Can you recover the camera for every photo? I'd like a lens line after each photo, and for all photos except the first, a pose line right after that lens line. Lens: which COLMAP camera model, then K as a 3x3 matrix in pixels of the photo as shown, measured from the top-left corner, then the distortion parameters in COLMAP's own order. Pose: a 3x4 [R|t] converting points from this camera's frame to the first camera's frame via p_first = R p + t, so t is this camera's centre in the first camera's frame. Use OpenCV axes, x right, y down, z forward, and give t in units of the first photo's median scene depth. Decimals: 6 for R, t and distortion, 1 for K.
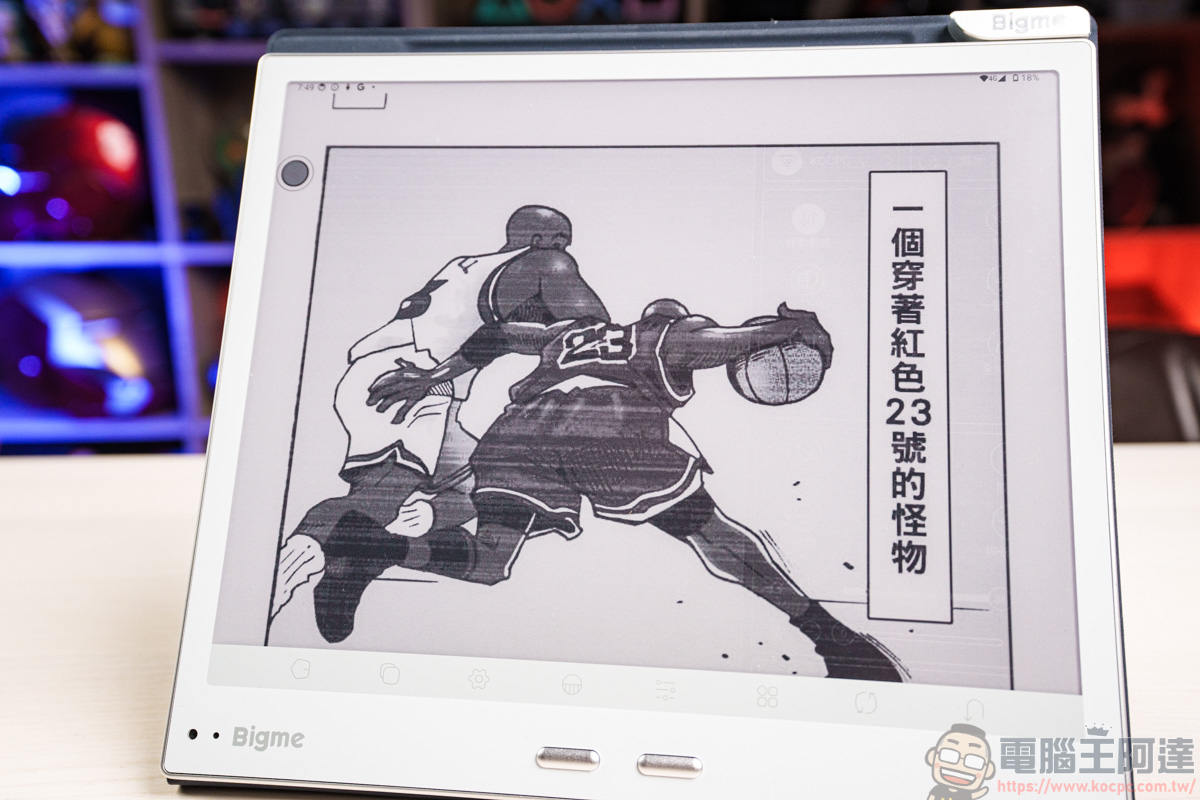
lens RADIAL K [[1172.5, 0, 606.9], [0, 1172.5, 407.8], [0, 0, 1]] dist [0.093065, 0.000000]
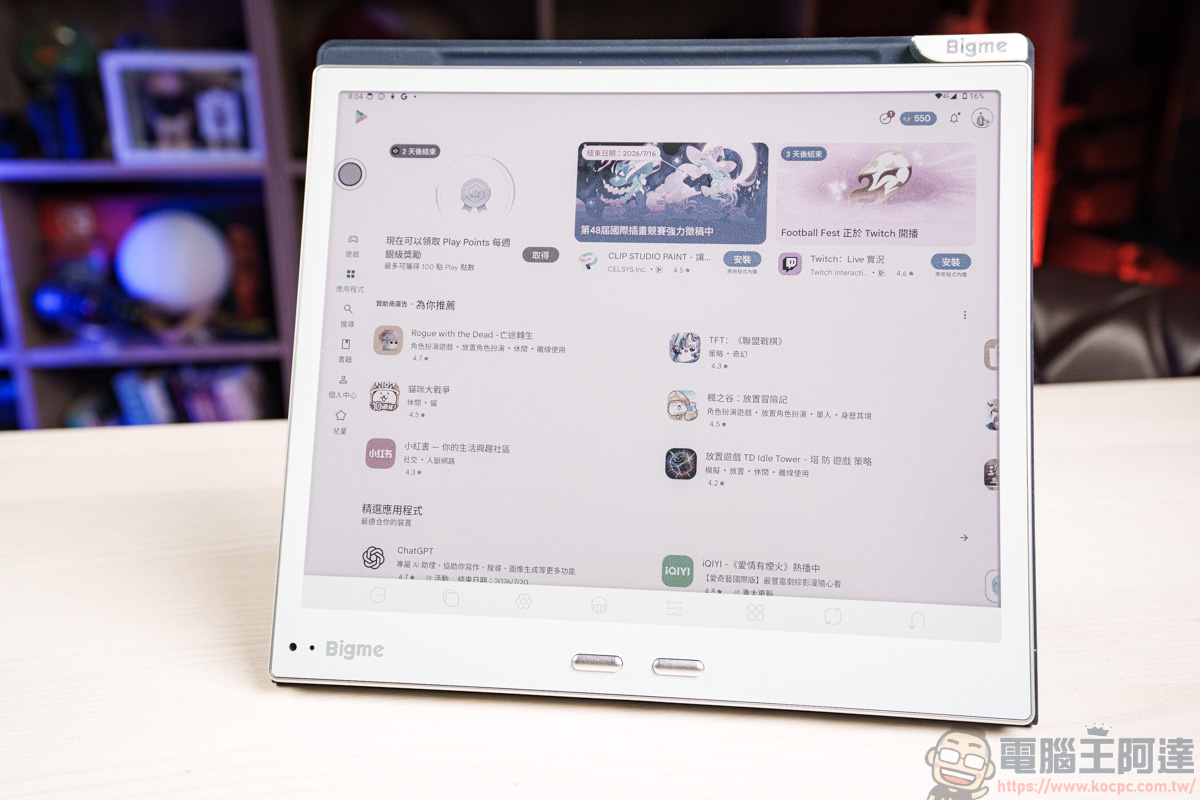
lens RADIAL K [[1172.5, 0, 616.0], [0, 1172.5, 415.6], [0, 0, 1]] dist [0.093065, 0.000000]
pose [[0.999349, -0.012368, 0.033885, -0.047222], [0.008403, 0.993356, 0.114773, -0.098225], [-0.035079, -0.114414, 0.992814, -0.195260]]
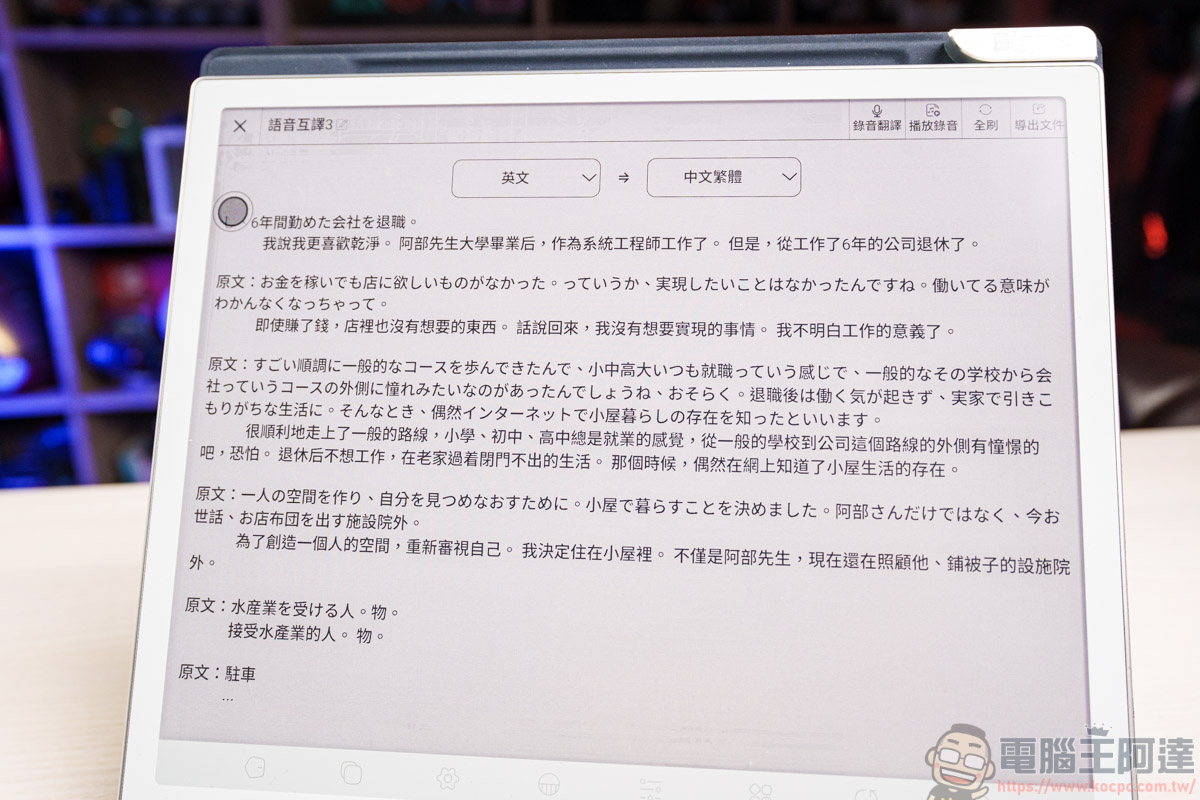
lens RADIAL K [[973.7, 0, 632.7], [0, 973.7, 410.3], [0, 0, 1]] dist [-0.007260, 0.013661]
pose [[0.999040, -0.020938, 0.038469, 0.011418], [0.017374, 0.995721, 0.090757, -0.113700], [-0.040205, -0.090002, 0.995130, 0.243110]]
